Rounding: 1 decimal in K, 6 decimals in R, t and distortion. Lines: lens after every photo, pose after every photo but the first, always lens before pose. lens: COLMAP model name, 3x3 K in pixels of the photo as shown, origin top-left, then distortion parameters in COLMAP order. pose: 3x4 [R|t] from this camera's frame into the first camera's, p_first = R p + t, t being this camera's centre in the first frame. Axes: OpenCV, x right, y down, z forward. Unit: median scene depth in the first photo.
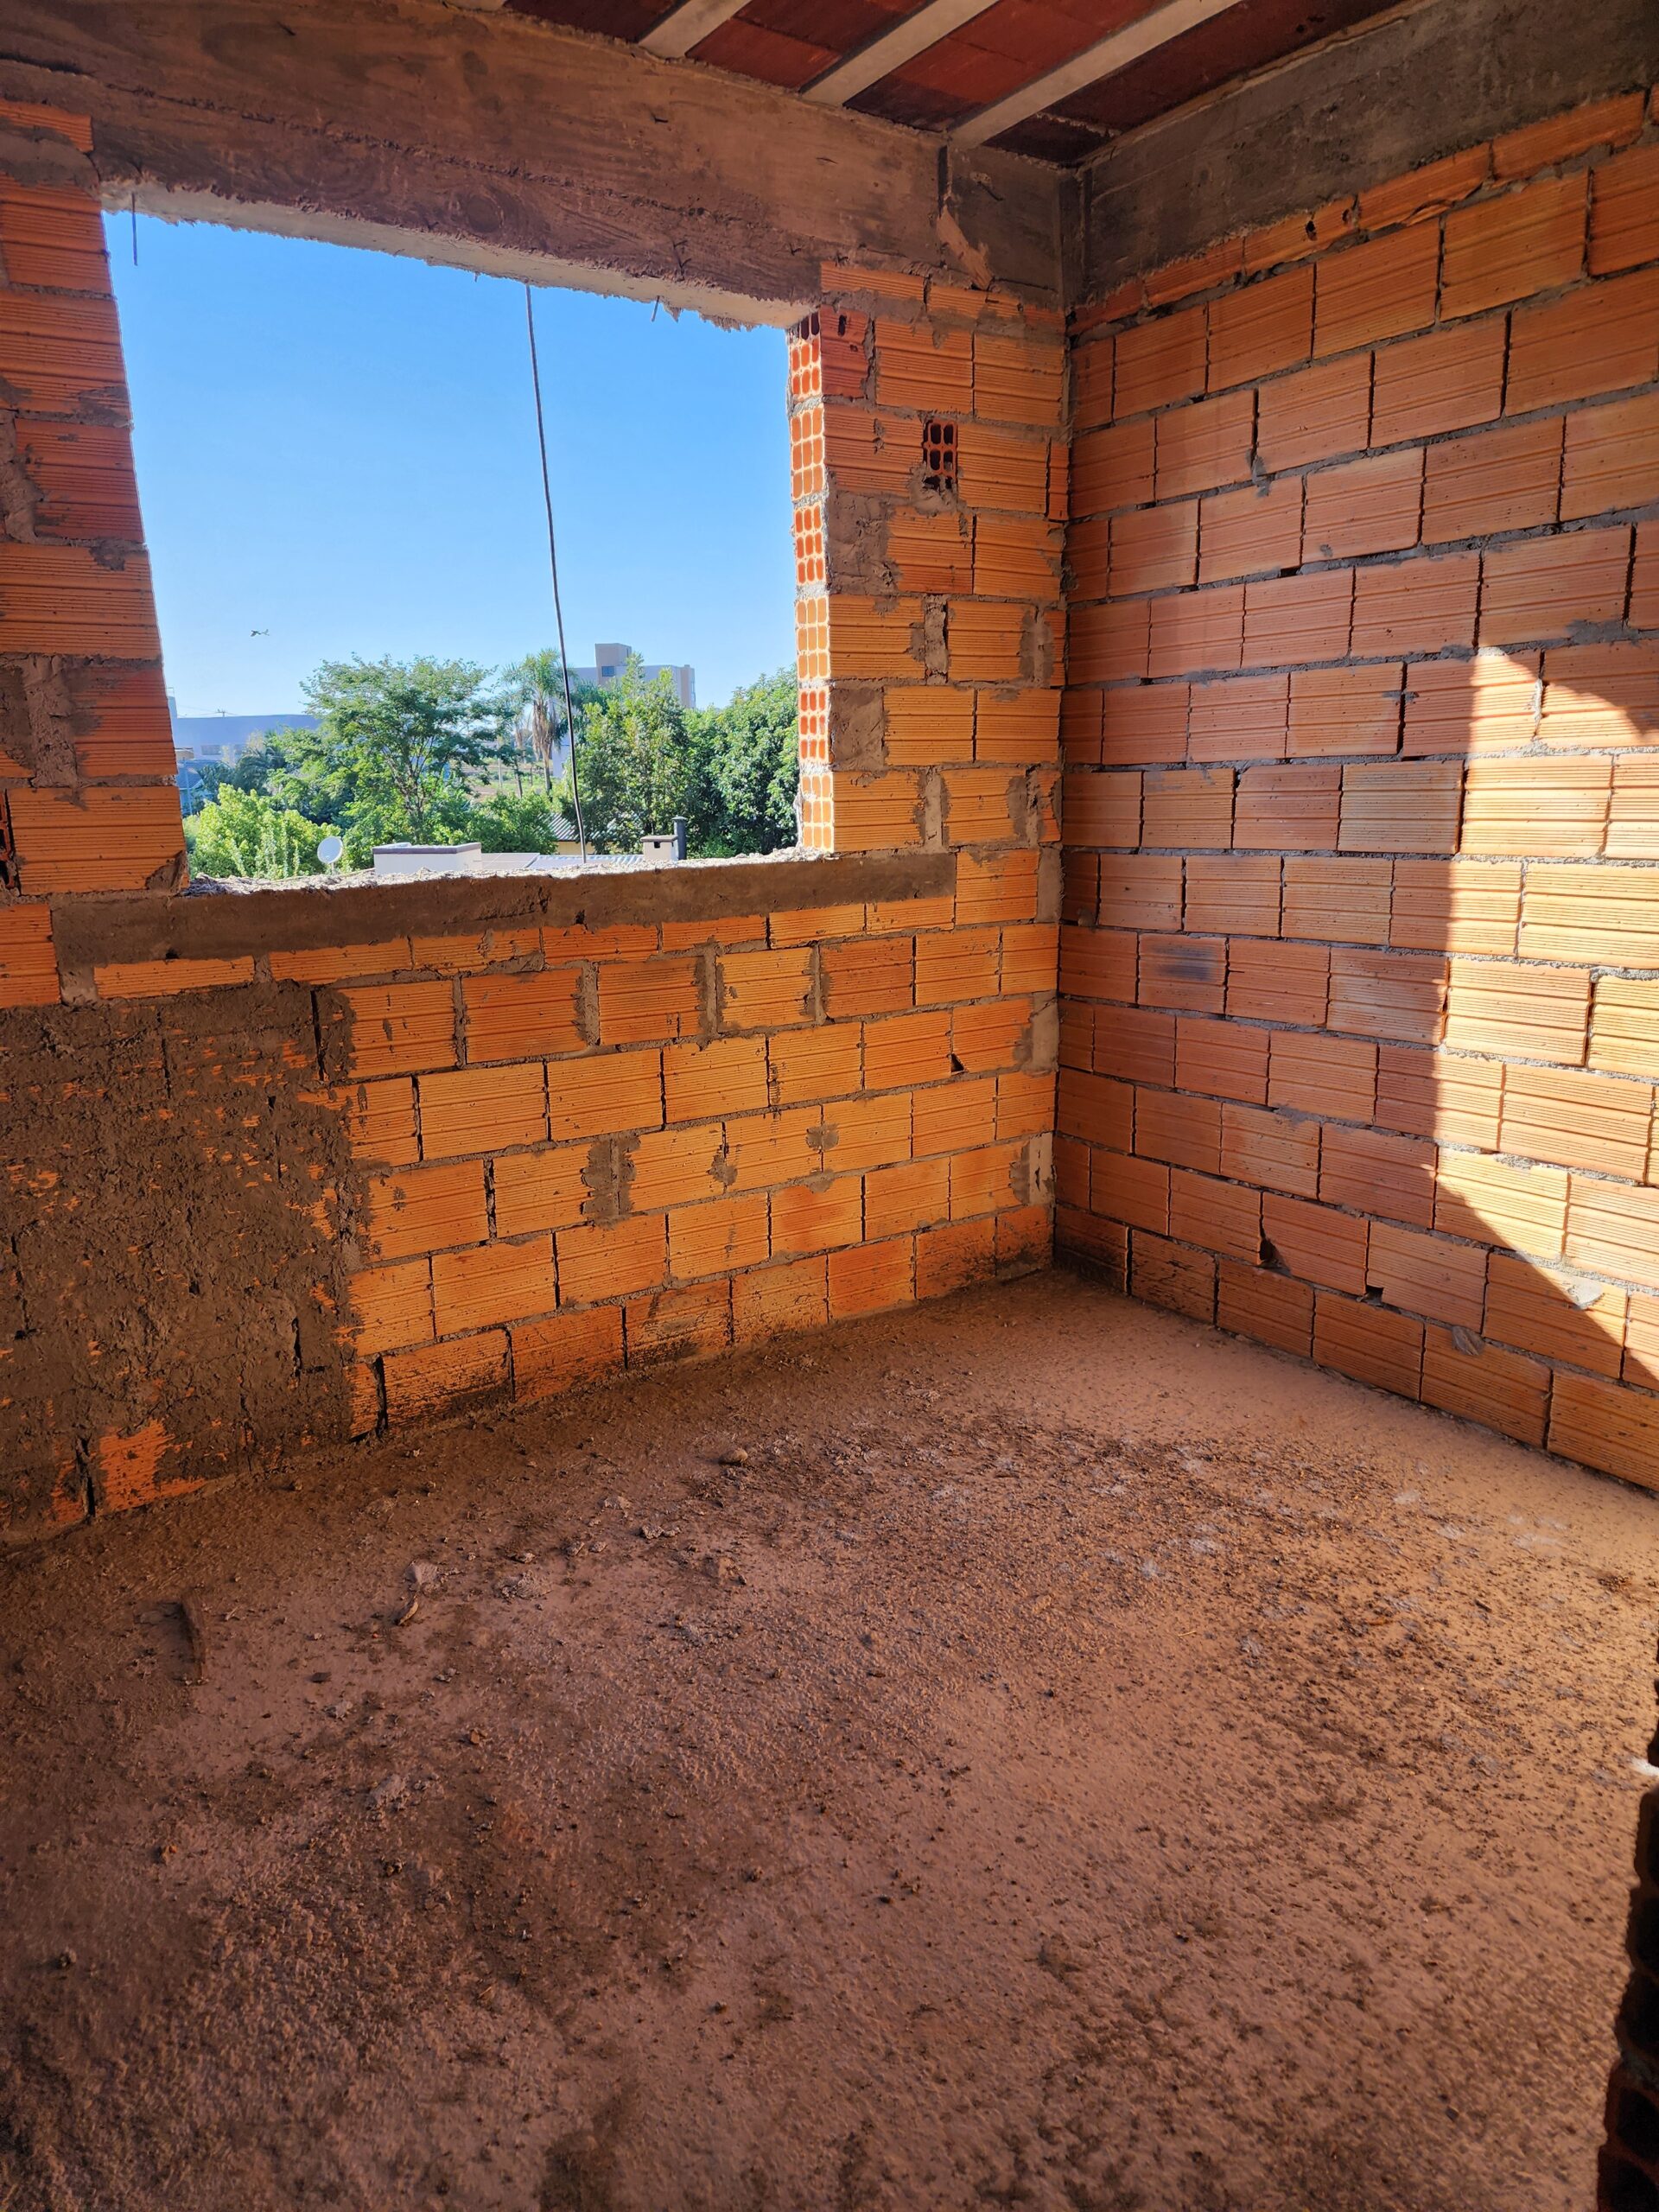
lens RADIAL K [[1470.0, 0, 822.3], [0, 1470.0, 1119.1], [0, 0, 1]] dist [0.041338, -0.030393]
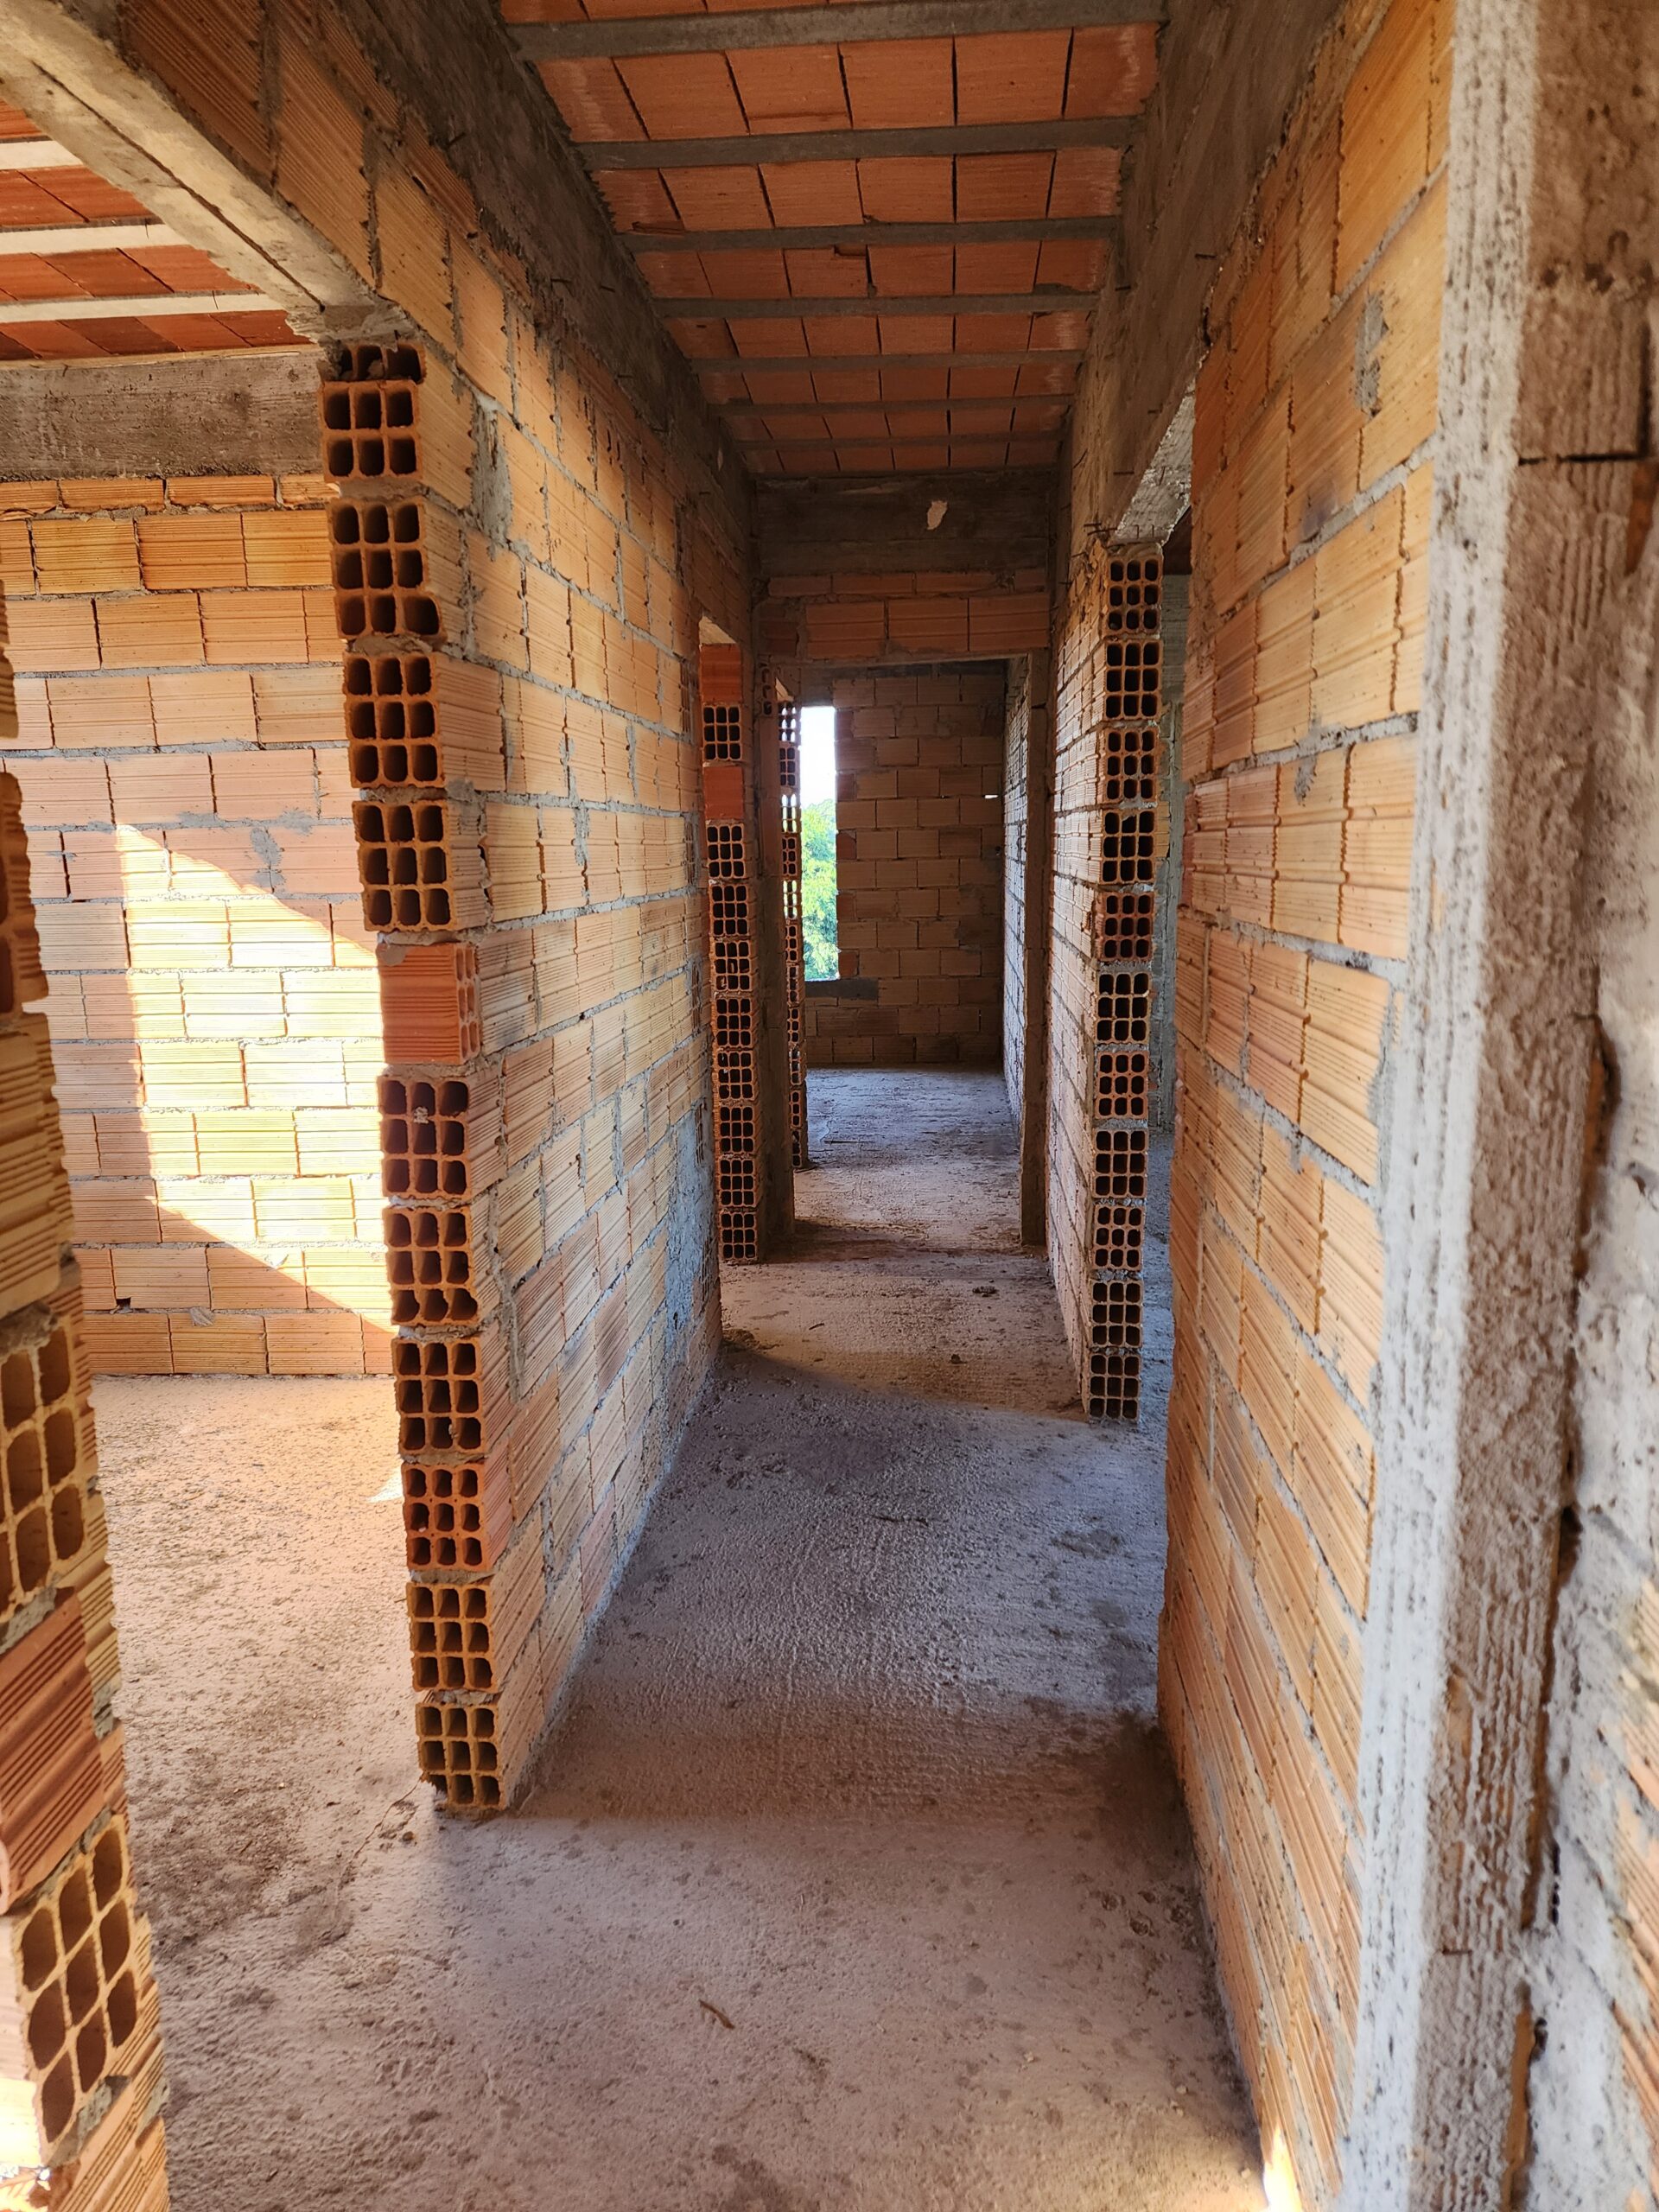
lens RADIAL K [[1470.0, 0, 832.3], [0, 1470.0, 1109.6], [0, 0, 1]] dist [0.041338, -0.030393]
pose [[0.616581, -0.130056, 0.776475, -0.270335], [0.186530, 0.982312, 0.016413, 0.051930], [-0.764875, 0.134716, 0.629935, -0.374342]]
